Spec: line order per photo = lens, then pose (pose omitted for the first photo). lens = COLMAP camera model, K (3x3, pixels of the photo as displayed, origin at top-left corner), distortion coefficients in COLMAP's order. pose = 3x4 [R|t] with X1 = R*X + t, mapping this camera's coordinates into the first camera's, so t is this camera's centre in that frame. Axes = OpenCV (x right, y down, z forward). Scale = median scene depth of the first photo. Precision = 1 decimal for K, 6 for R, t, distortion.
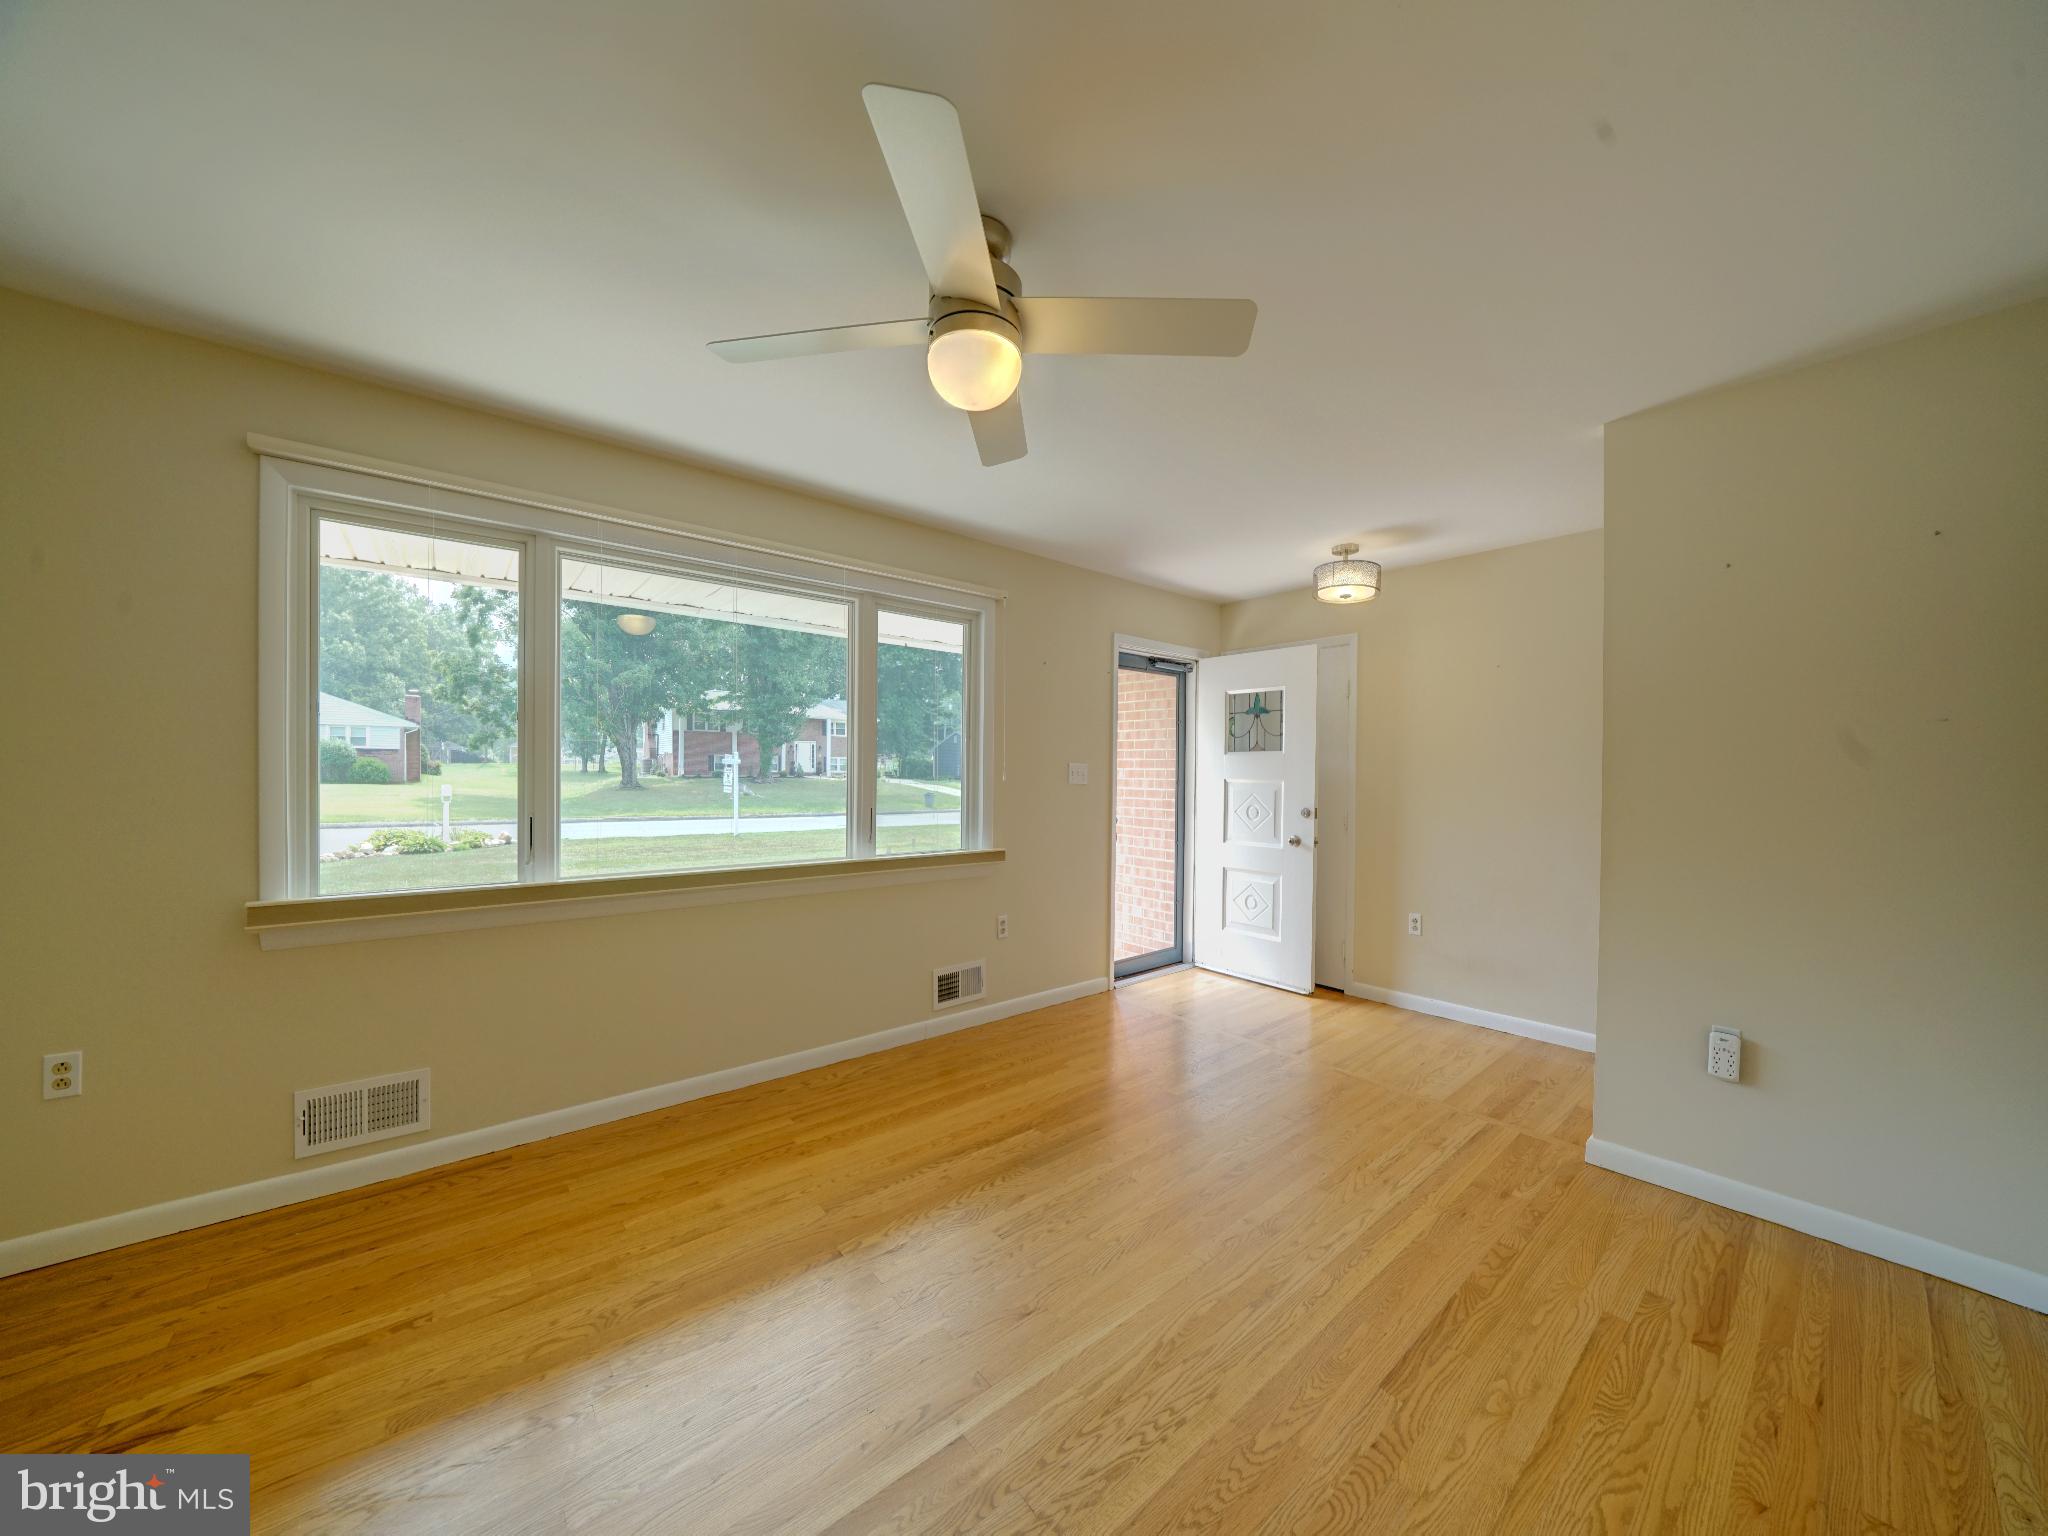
lens RADIAL K [[710.8, 0, 1028.2], [0, 710.8, 774.7], [0, 0, 1]] dist [-0.028390, 0.002669]
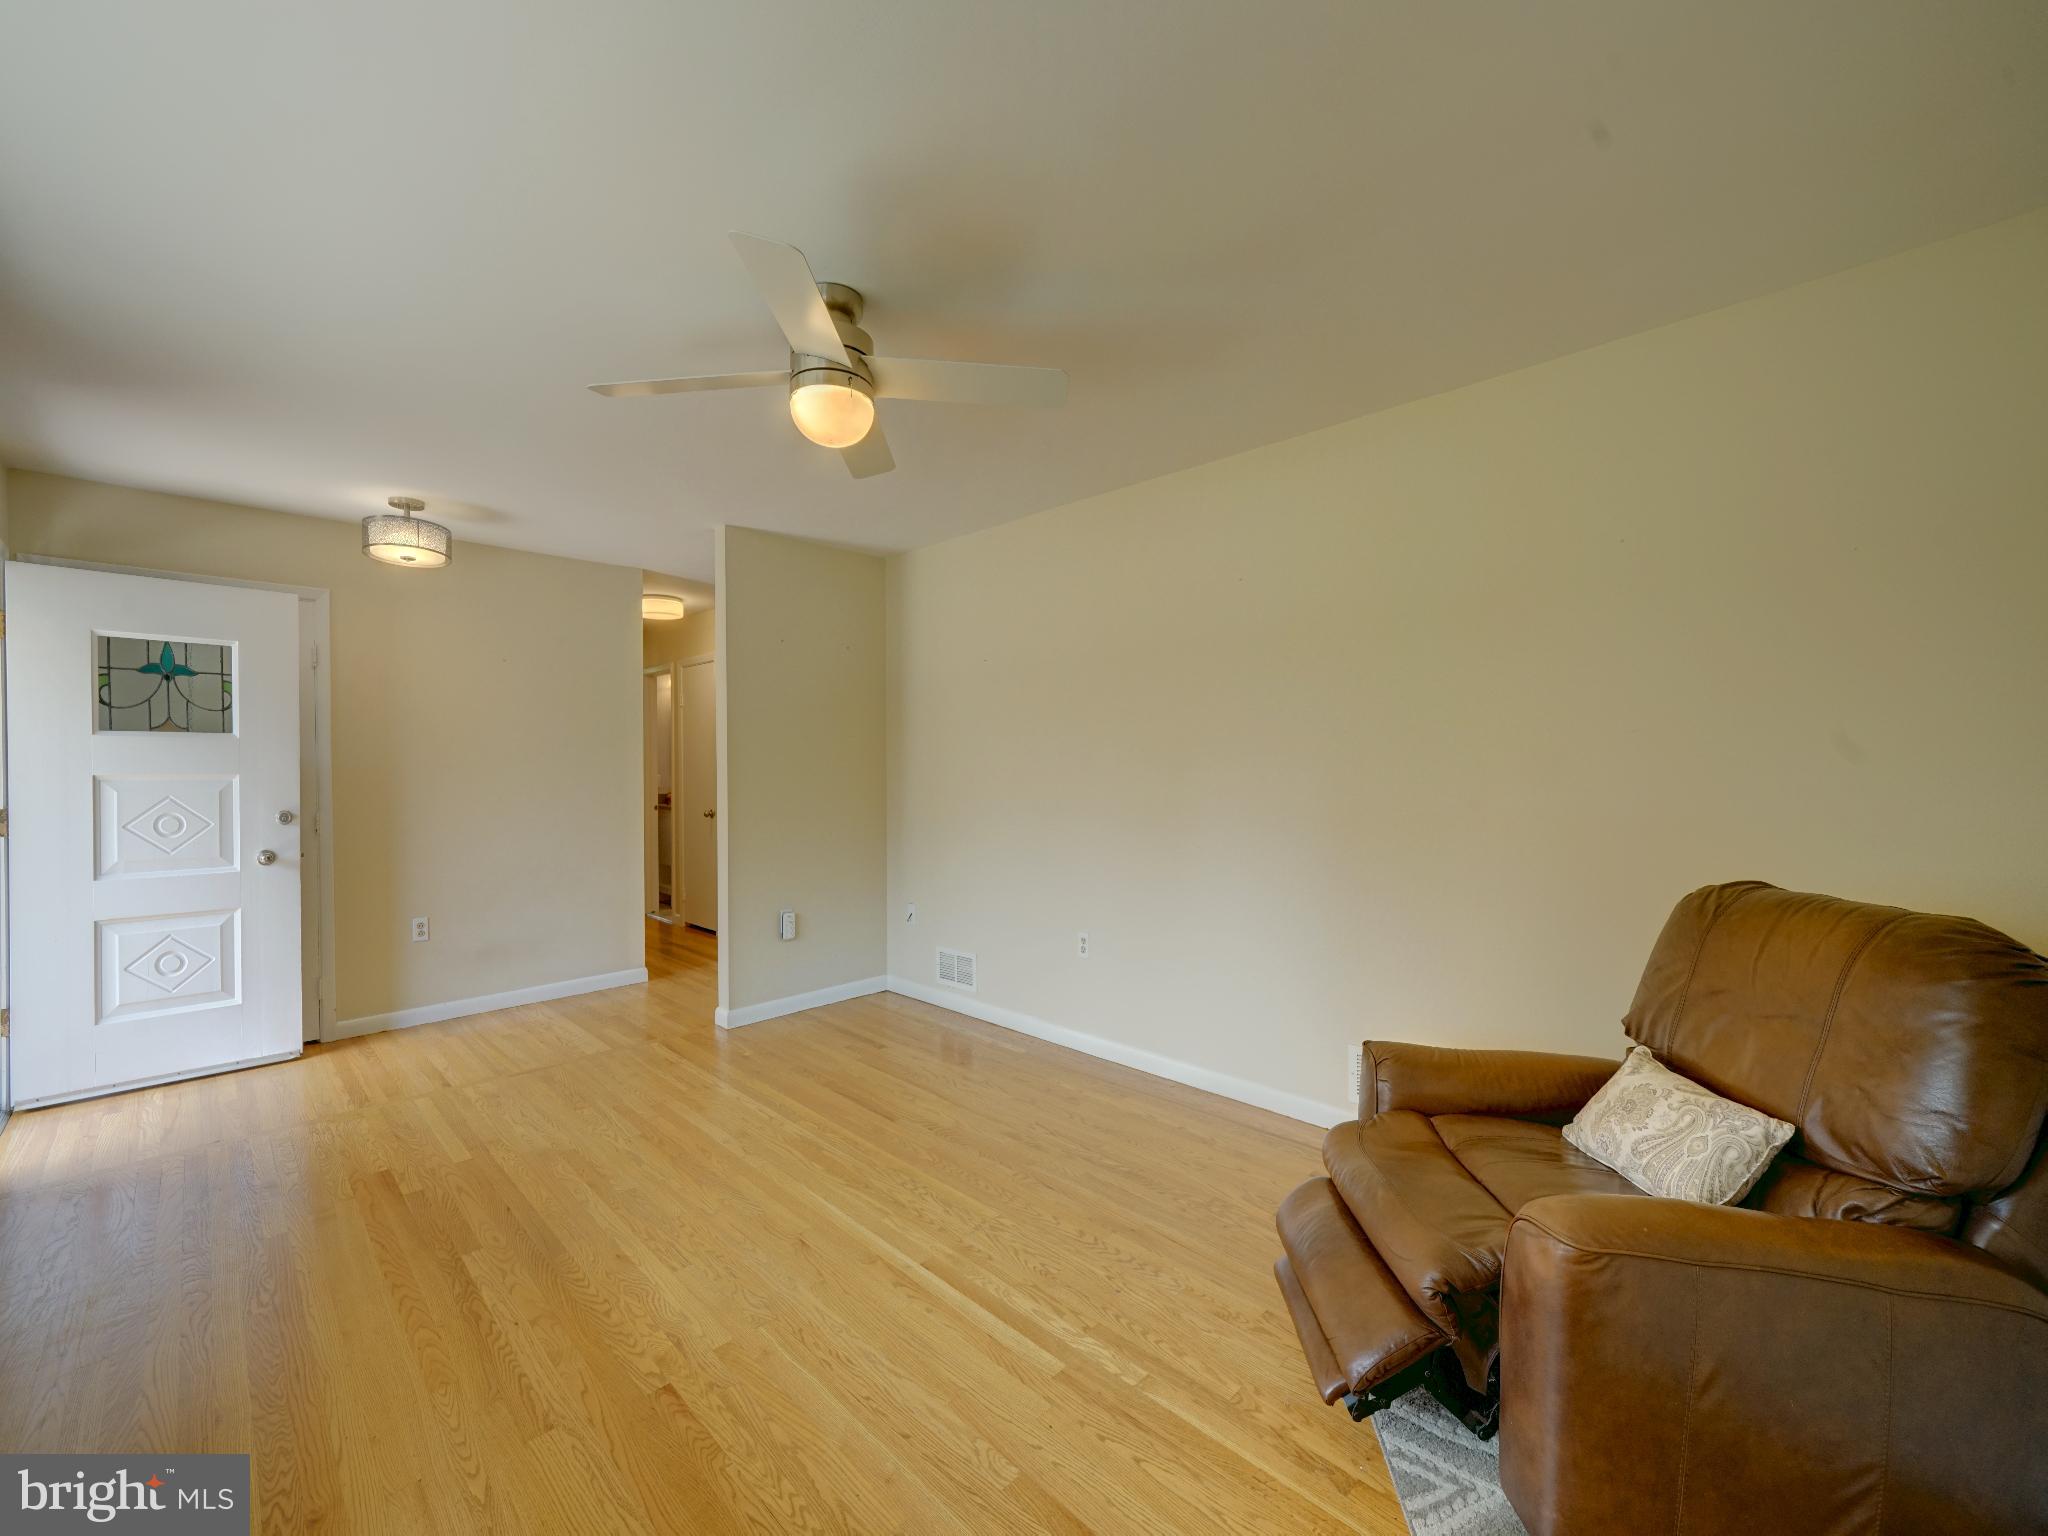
lens RADIAL K [[809.9, 0, 1019.2], [0, 809.9, 776.4], [0, 0, 1]] dist [-0.006466, 0.001844]
pose [[-0.099831, -0.020949, 0.994784, -0.566294], [0.002716, 0.999769, 0.021326, -0.005974], [-0.995001, 0.004830, -0.099751, 0.332420]]
